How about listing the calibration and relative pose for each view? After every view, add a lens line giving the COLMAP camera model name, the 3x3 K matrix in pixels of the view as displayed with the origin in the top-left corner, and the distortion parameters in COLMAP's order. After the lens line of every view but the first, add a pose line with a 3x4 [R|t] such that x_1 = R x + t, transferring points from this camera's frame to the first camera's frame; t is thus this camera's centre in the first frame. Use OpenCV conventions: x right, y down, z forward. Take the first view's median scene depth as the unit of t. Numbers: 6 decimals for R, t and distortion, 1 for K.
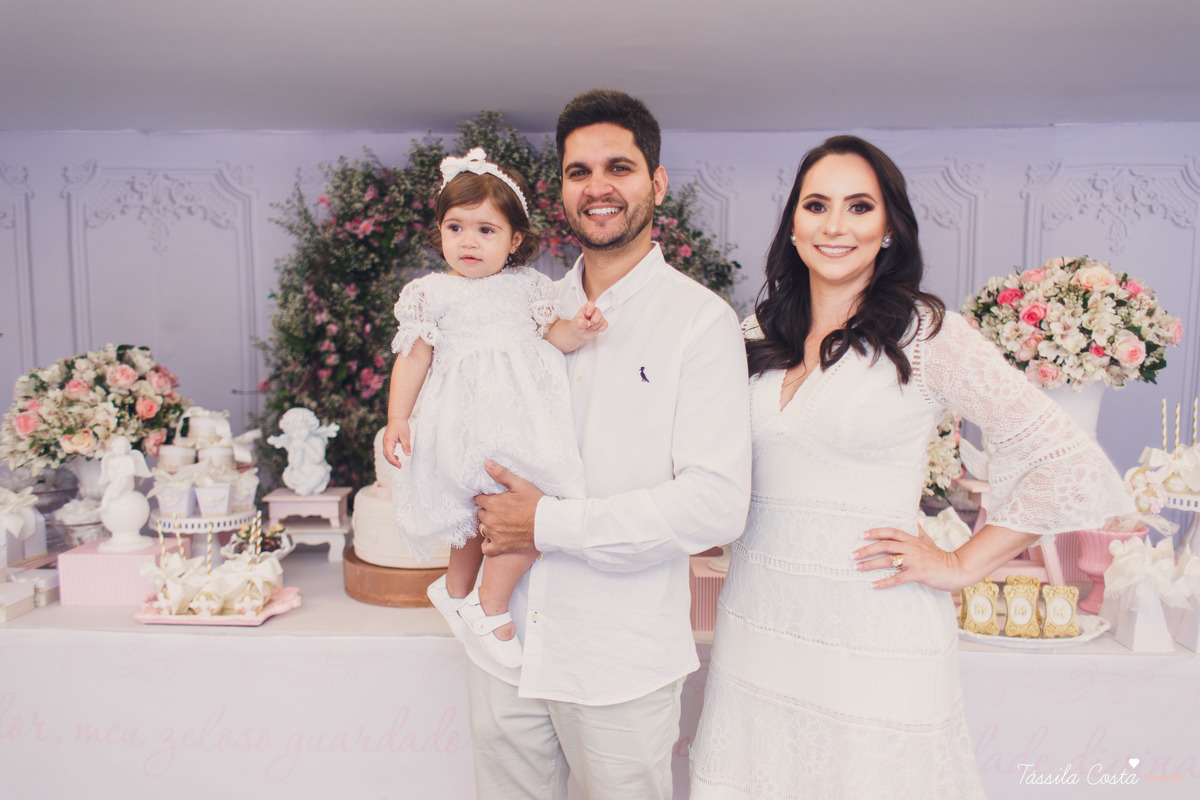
lens RADIAL K [[946.5, 0, 600.0], [0, 946.5, 401.5], [0, 0, 1]] dist [0.042193, -0.029472]
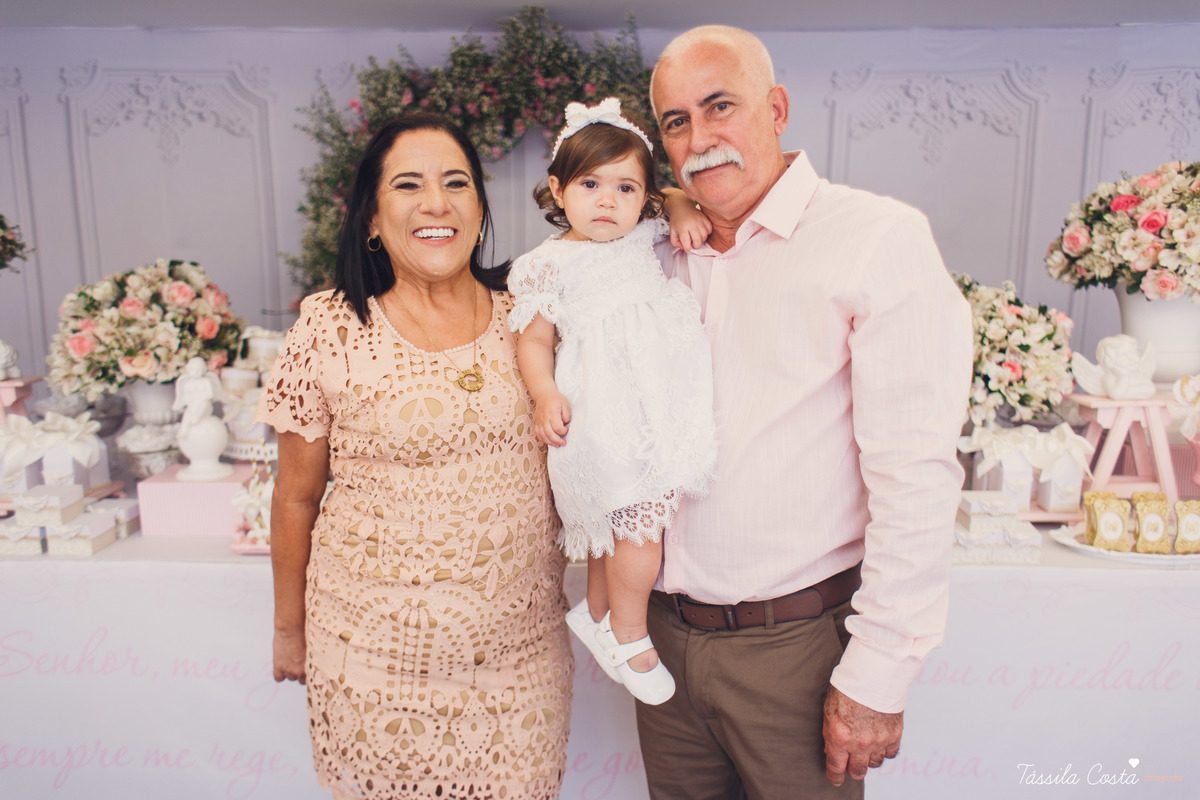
lens RADIAL K [[963.4, 0, 600.4], [0, 963.4, 399.3], [0, 0, 1]] dist [0.033356, -0.017940]
pose [[0.999177, -0.010664, 0.039141, -0.092850], [0.007549, 0.996855, 0.078882, 0.003442], [-0.039859, -0.078522, 0.996115, 0.023771]]
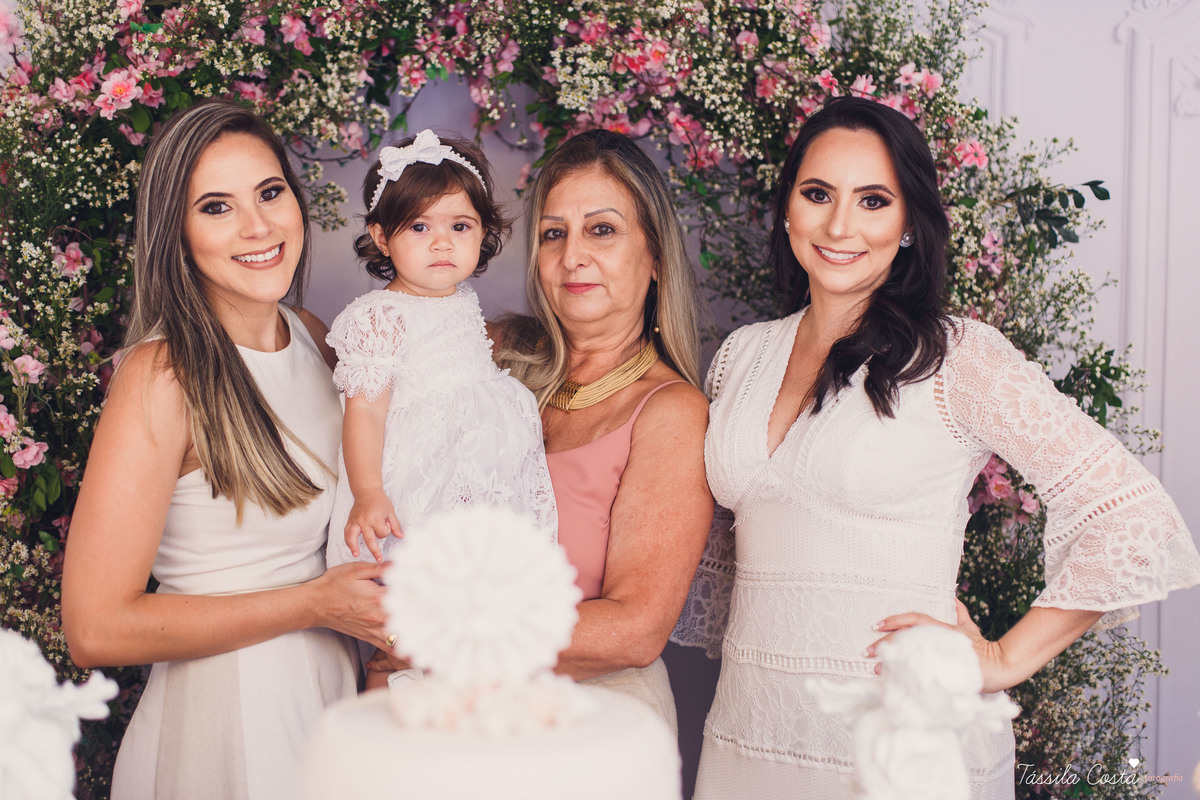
lens RADIAL K [[1764.7, 0, 596.2], [0, 1764.7, 393.9], [0, 0, 1]] dist [-0.015033, -0.033640]
pose [[0.994199, -0.011657, 0.106924, -0.136857], [0.017243, 0.998526, -0.051468, -0.027489], [-0.106167, 0.053013, 0.992934, 0.309342]]
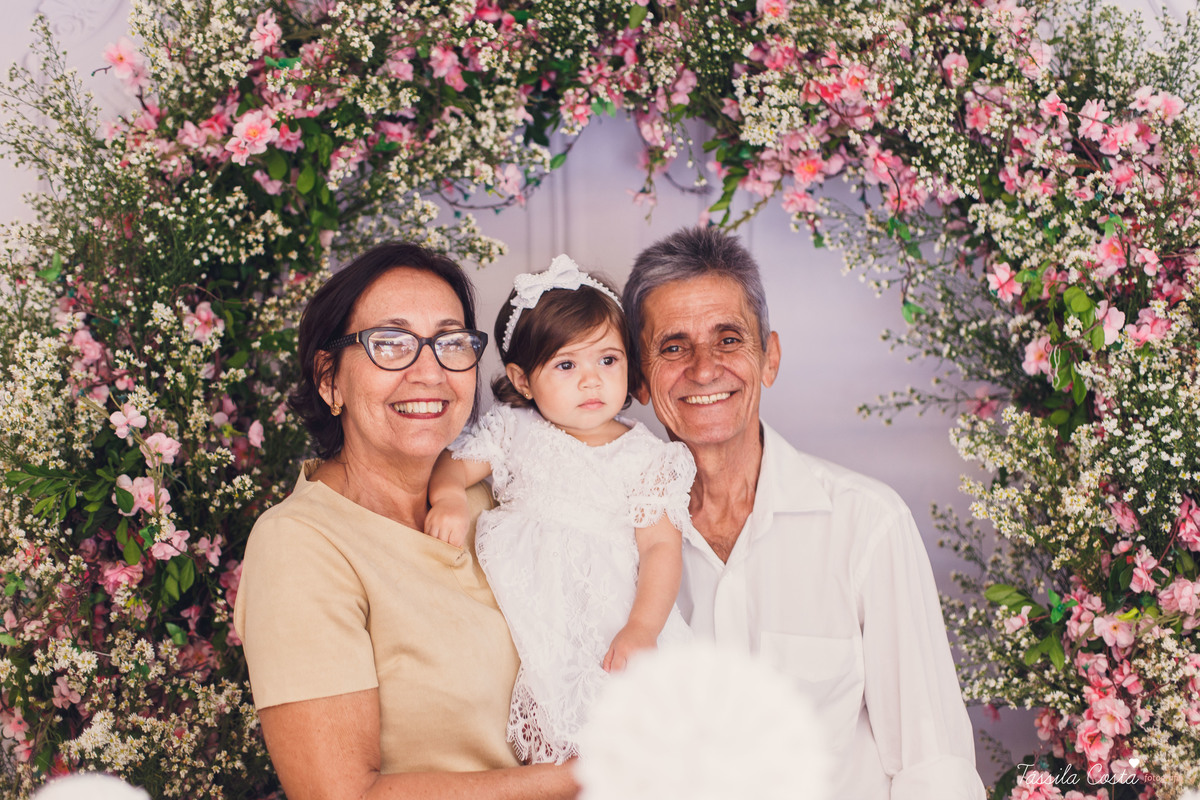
lens RADIAL K [[1777.5, 0, 594.6], [0, 1777.5, 395.6], [0, 0, 1]] dist [-0.012143, -0.053889]
pose [[0.999514, -0.016287, 0.026578, -0.145231], [0.018394, 0.996538, -0.081076, -0.039710], [-0.025166, 0.081525, 0.996354, 0.388199]]
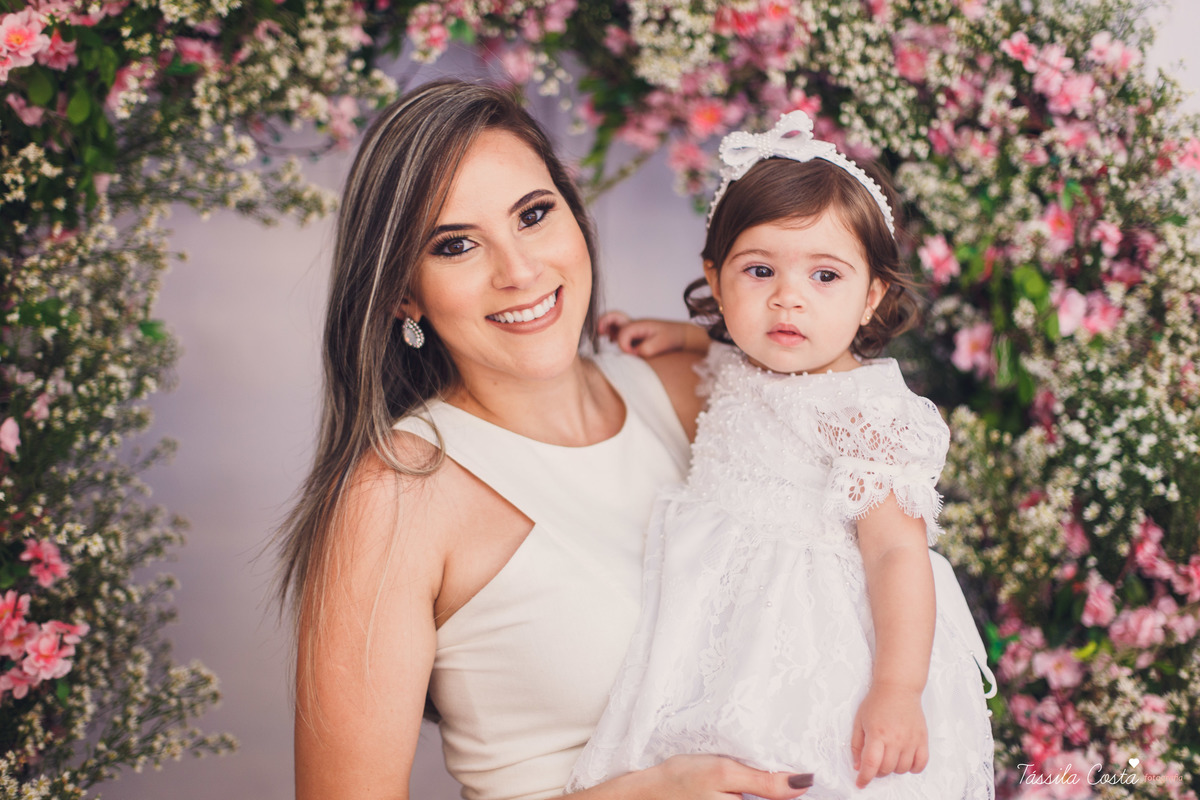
lens RADIAL K [[1777.5, 0, 594.6], [0, 1777.5, 395.6], [0, 0, 1]] dist [-0.012143, -0.053889]
pose [[0.977729, -0.007248, 0.209747, -0.194995], [0.022605, 0.997226, -0.070916, -0.052126], [-0.208651, 0.074078, 0.975181, 0.515913]]
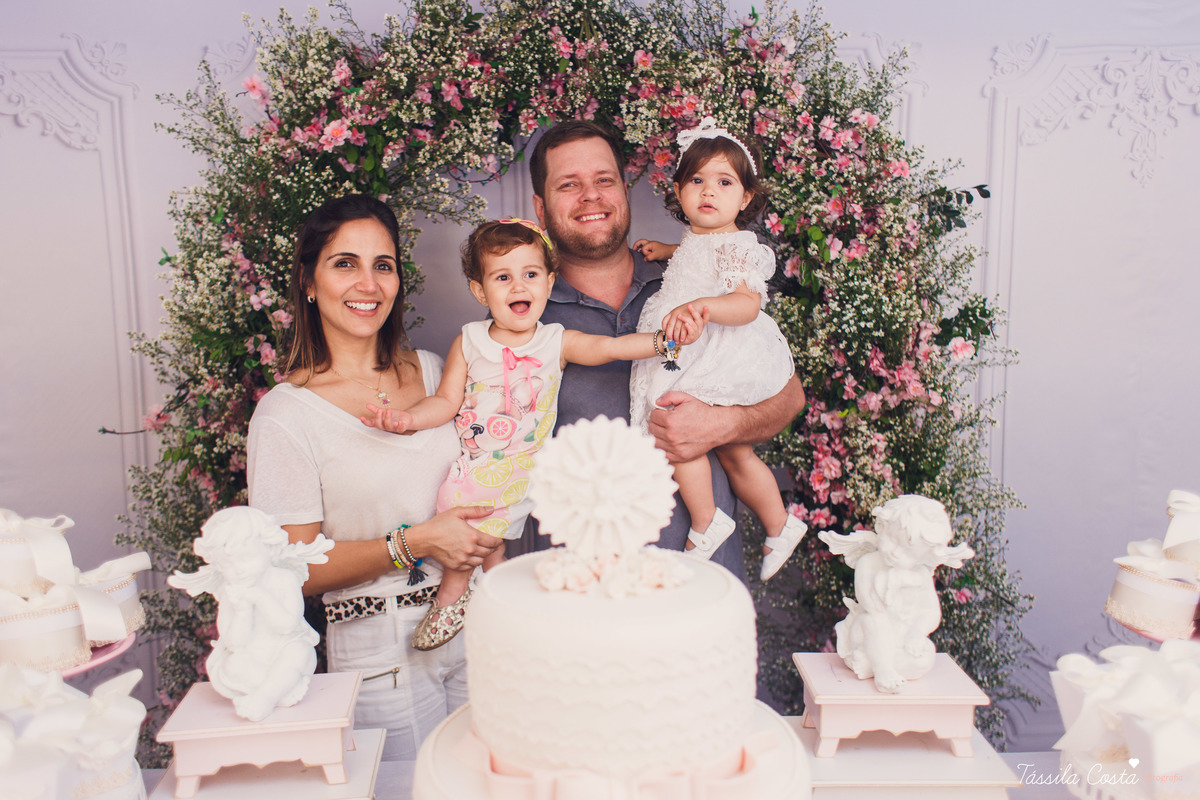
lens RADIAL K [[962.7, 0, 599.4], [0, 962.7, 401.5], [0, 0, 1]] dist [0.045569, -0.030071]
pose [[0.996223, -0.028609, 0.081983, -0.143296], [0.026929, 0.999406, 0.021525, -0.033796], [-0.082550, -0.019236, 0.996401, 0.417761]]
